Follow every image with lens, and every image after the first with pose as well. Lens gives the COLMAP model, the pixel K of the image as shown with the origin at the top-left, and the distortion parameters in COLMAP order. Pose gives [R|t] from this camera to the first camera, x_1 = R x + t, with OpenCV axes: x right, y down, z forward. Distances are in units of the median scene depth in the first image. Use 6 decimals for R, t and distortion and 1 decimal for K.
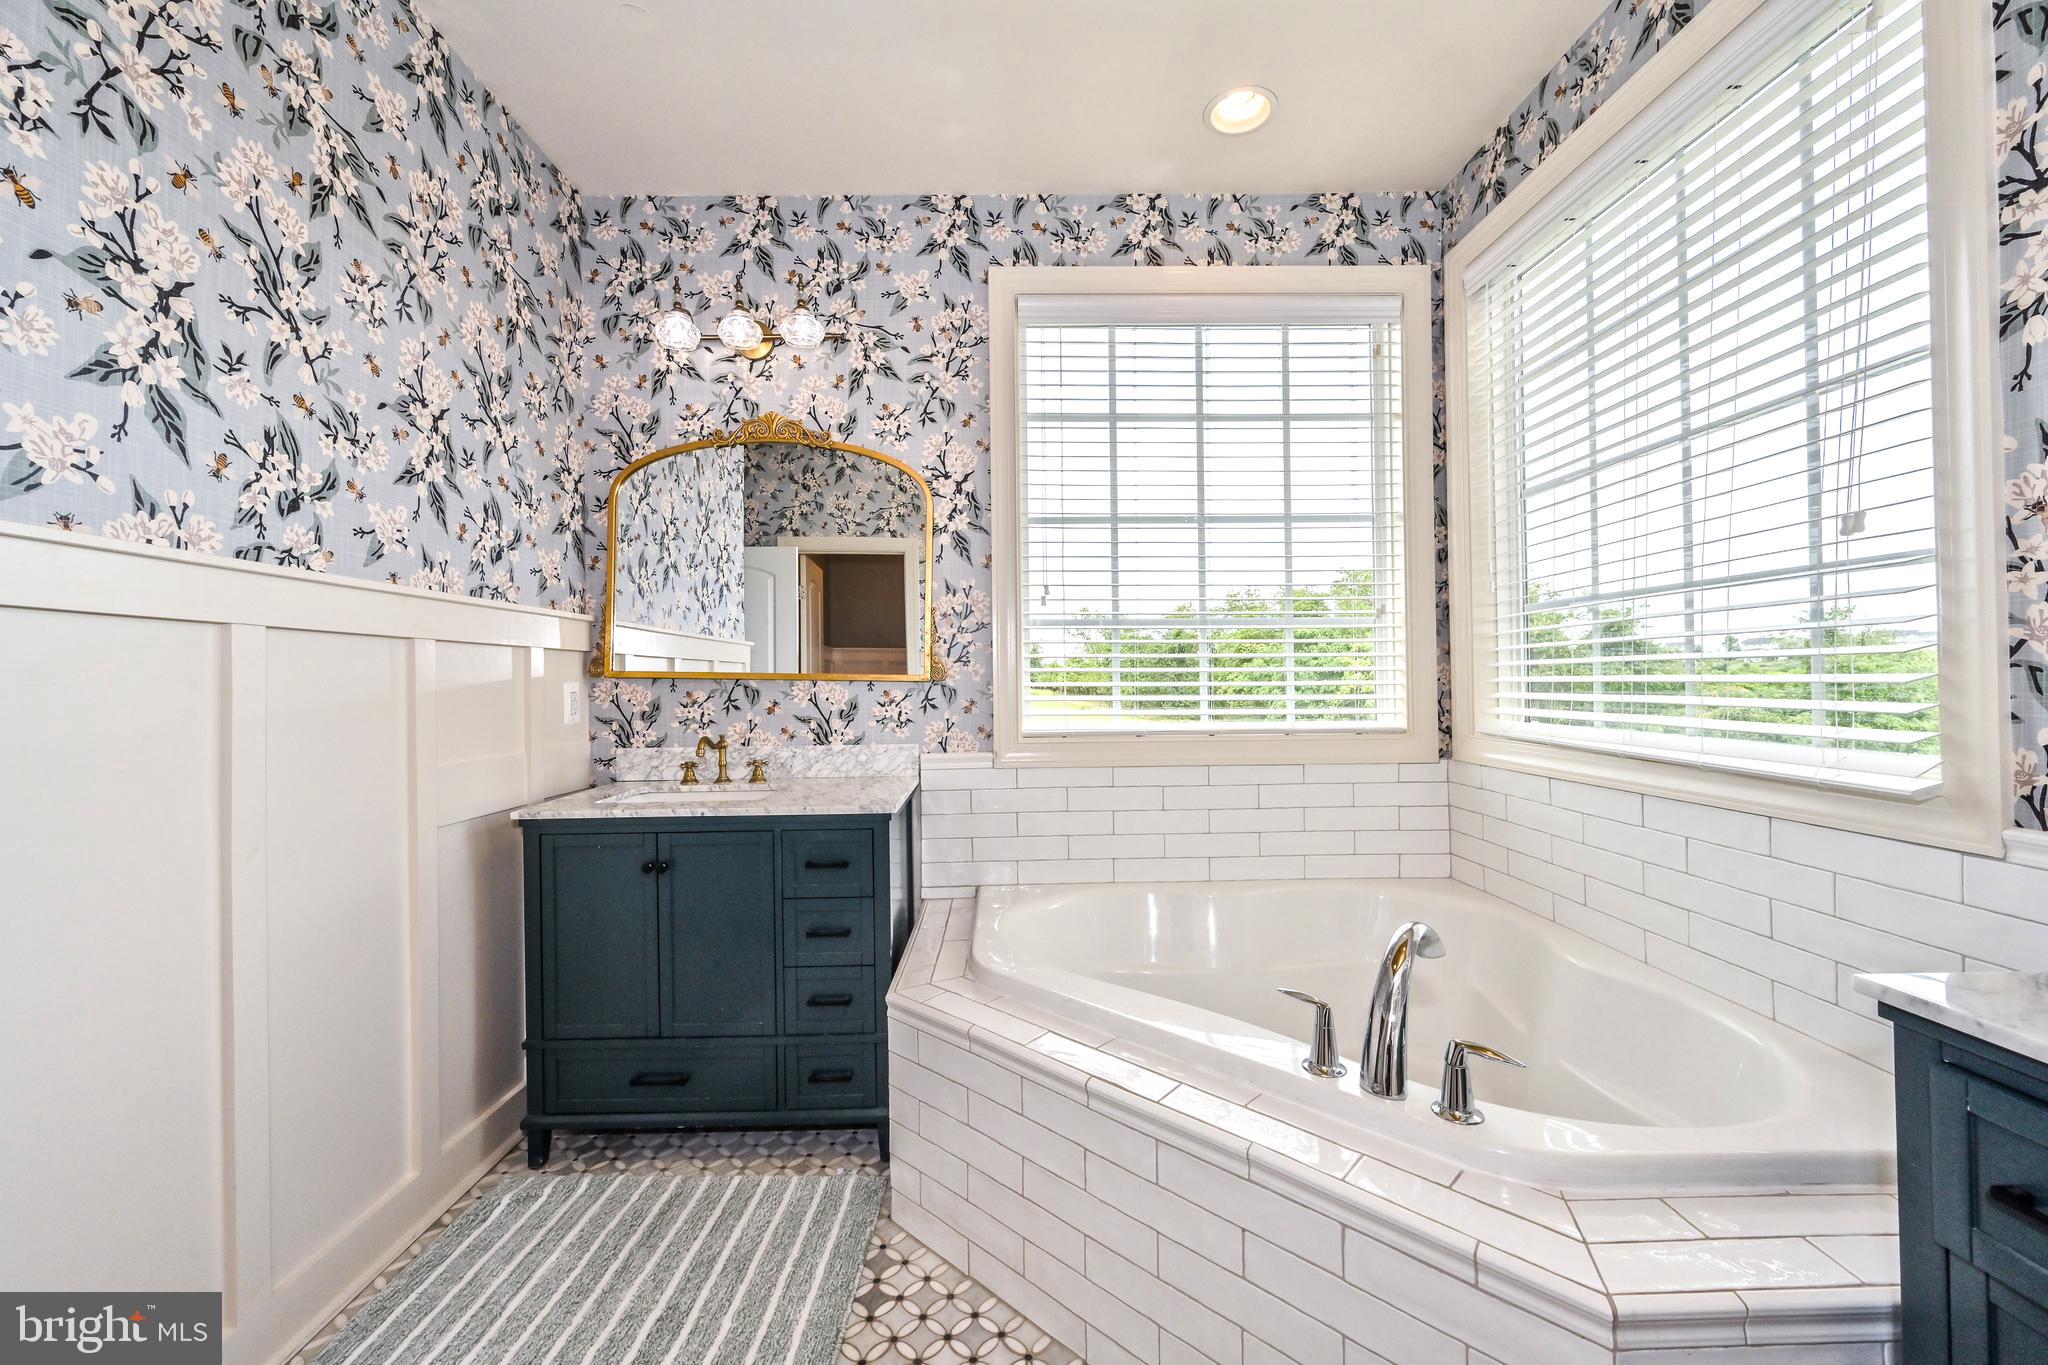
lens RADIAL K [[815.7, 0, 1026.5], [0, 815.7, 673.4], [0, 0, 1]] dist [-0.000684, -0.000194]
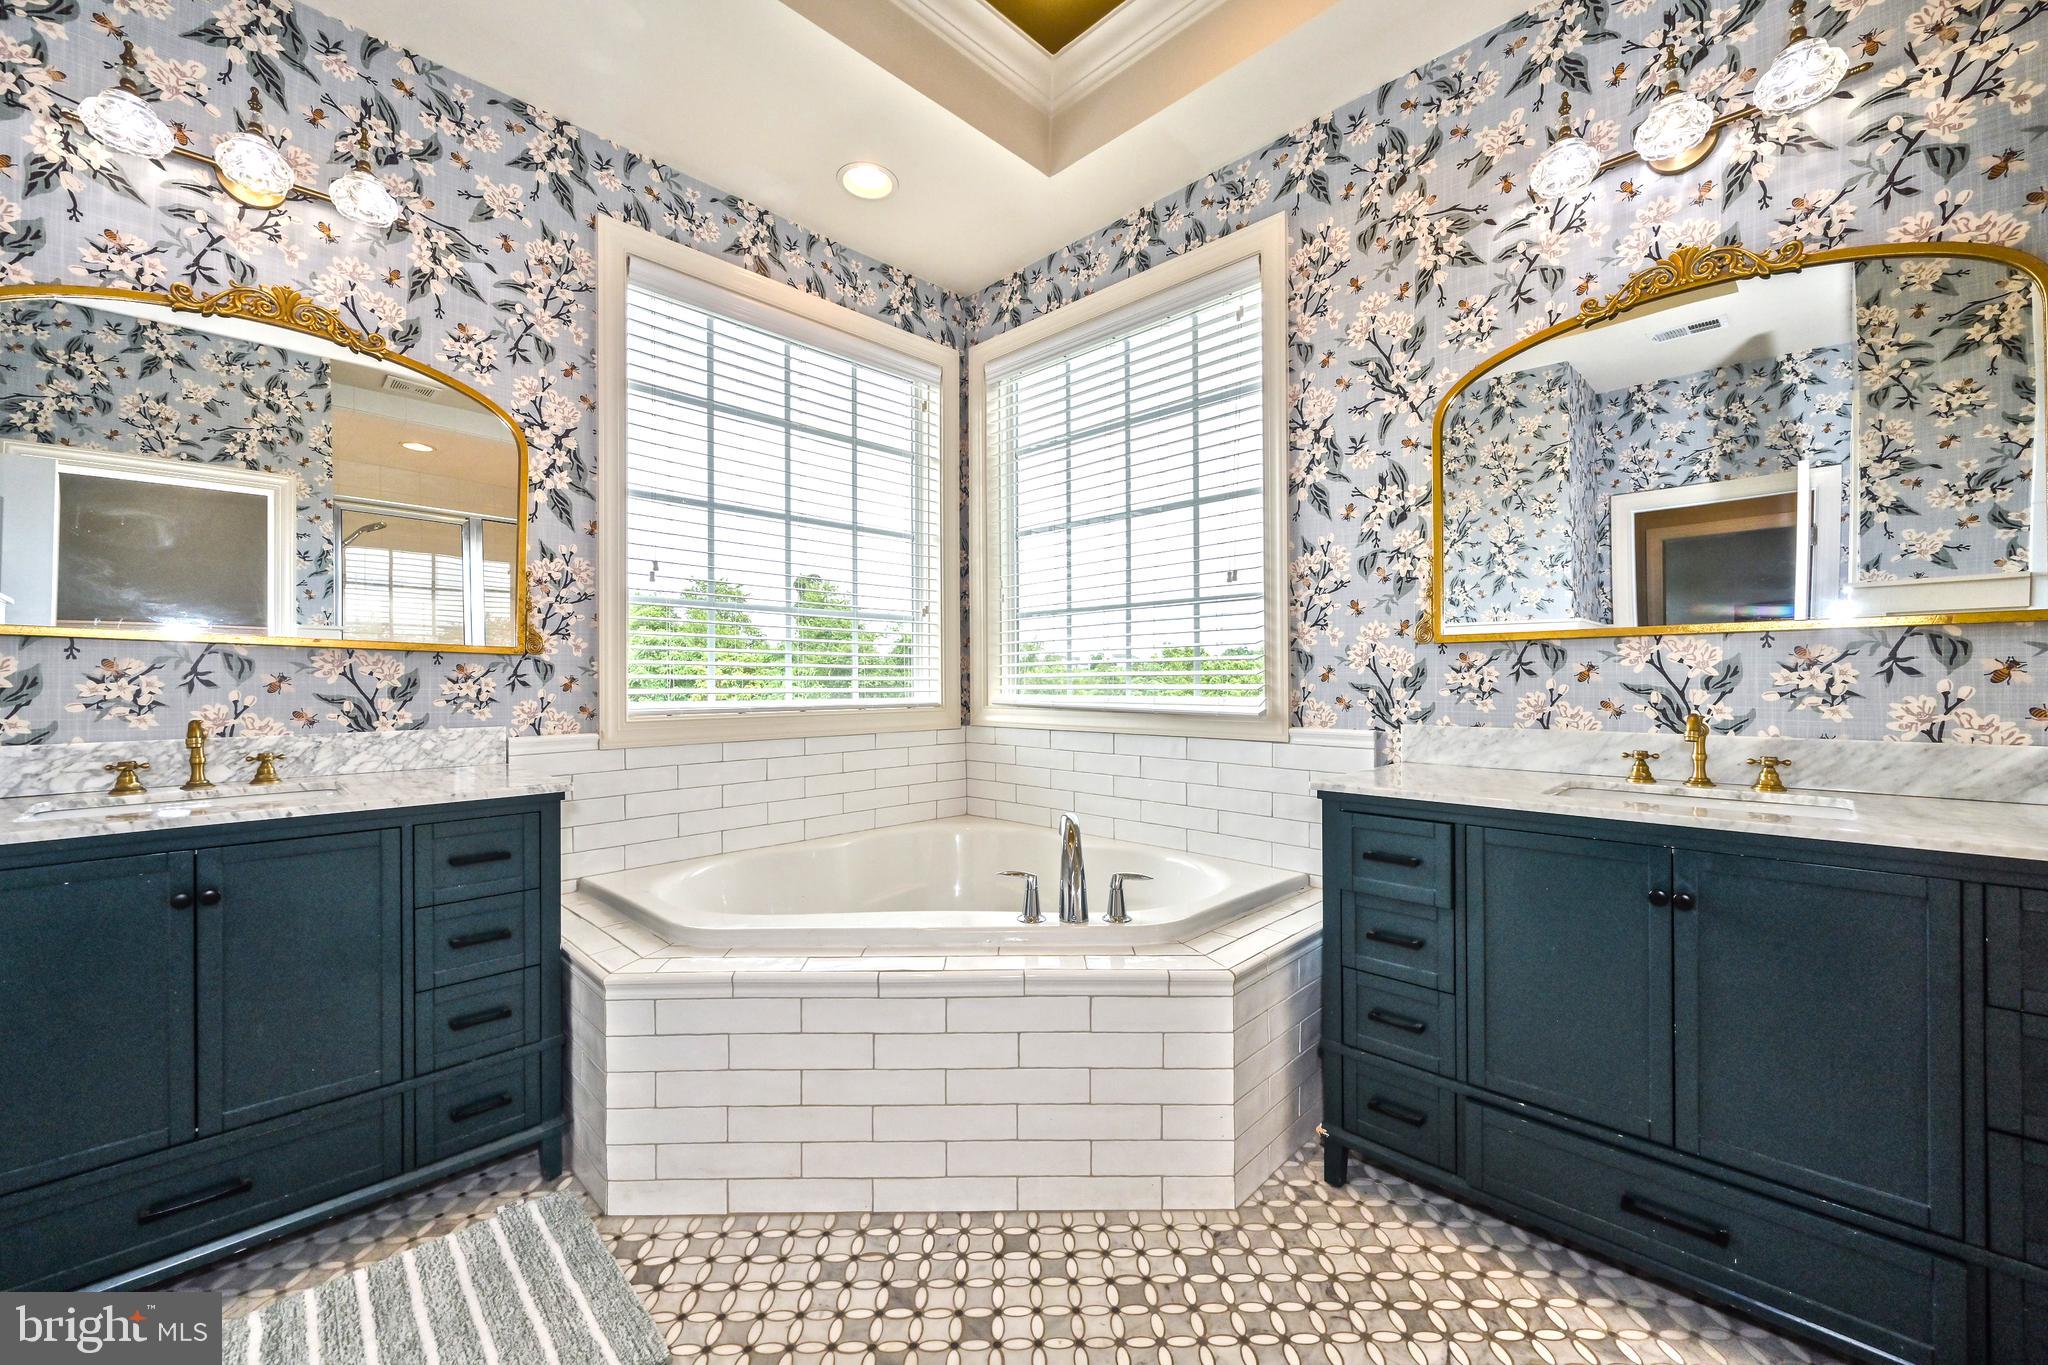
lens RADIAL K [[797.9, 0, 1024.0], [0, 797.9, 682.5], [0, 0, 1]] dist [0.000306, -0.000286]
pose [[0.712095, 0.006636, 0.702052, -0.335948], [-0.007207, 0.999972, -0.002142, 0.037428], [-0.702046, -0.003534, 0.712123, 0.005863]]
